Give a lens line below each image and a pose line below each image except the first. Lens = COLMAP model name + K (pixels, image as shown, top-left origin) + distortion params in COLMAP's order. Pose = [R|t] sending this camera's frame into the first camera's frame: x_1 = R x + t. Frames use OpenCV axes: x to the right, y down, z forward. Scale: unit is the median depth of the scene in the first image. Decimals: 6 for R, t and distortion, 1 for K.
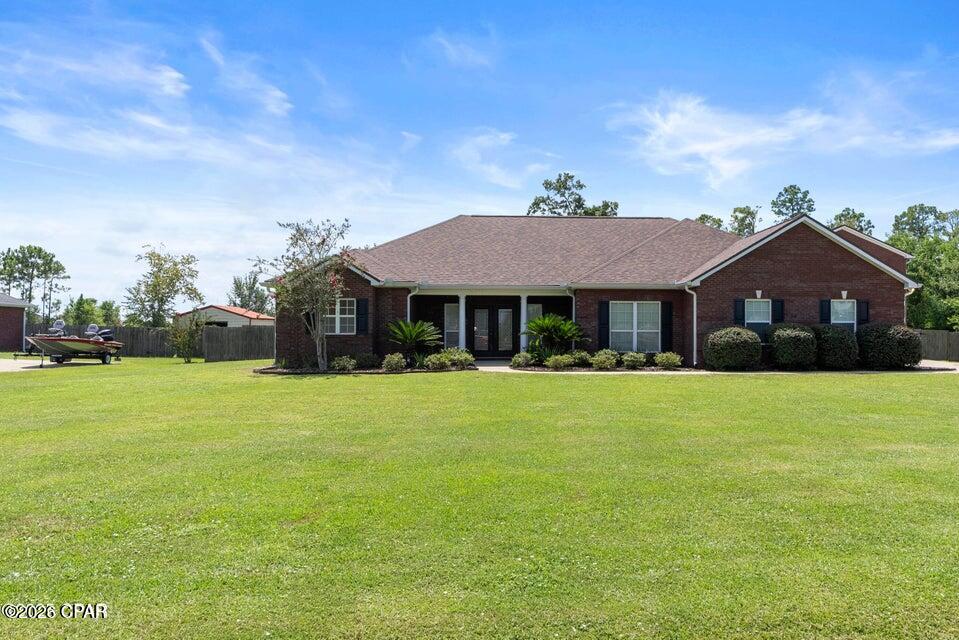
lens RADIAL K [[665.3, 0, 519.2], [0, 665.3, 333.4], [0, 0, 1]] dist [0.010845, 0.000487]
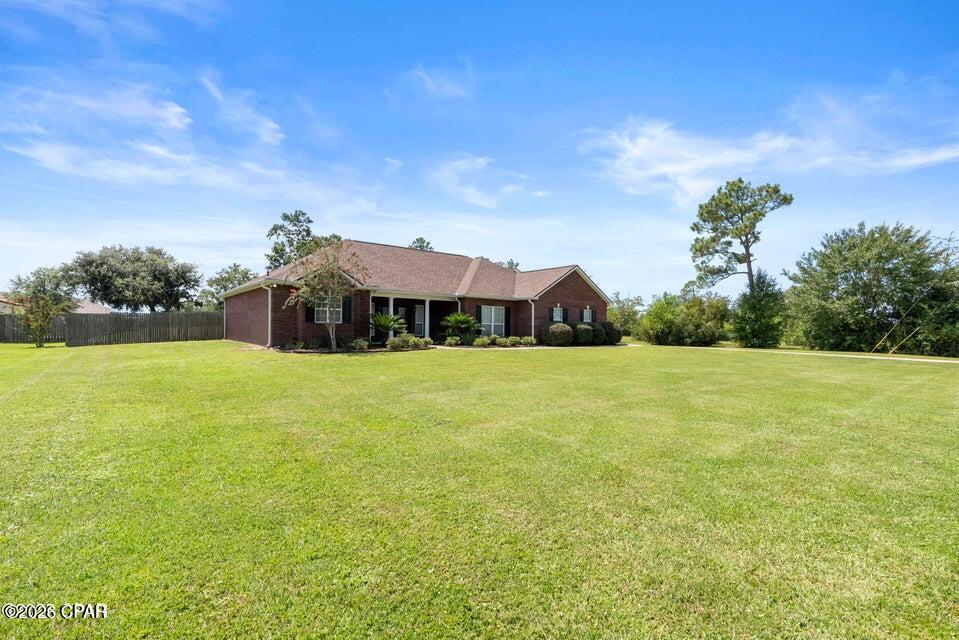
lens RADIAL K [[430.4, 0, 476.4], [0, 430.4, 331.9], [0, 0, 1]] dist [-0.010031, -0.000226]
pose [[0.836975, 0.006396, 0.547204, -0.459831], [-0.014923, 0.999827, 0.011139, 0.004847], [-0.547038, -0.017489, 0.836925, 0.107269]]
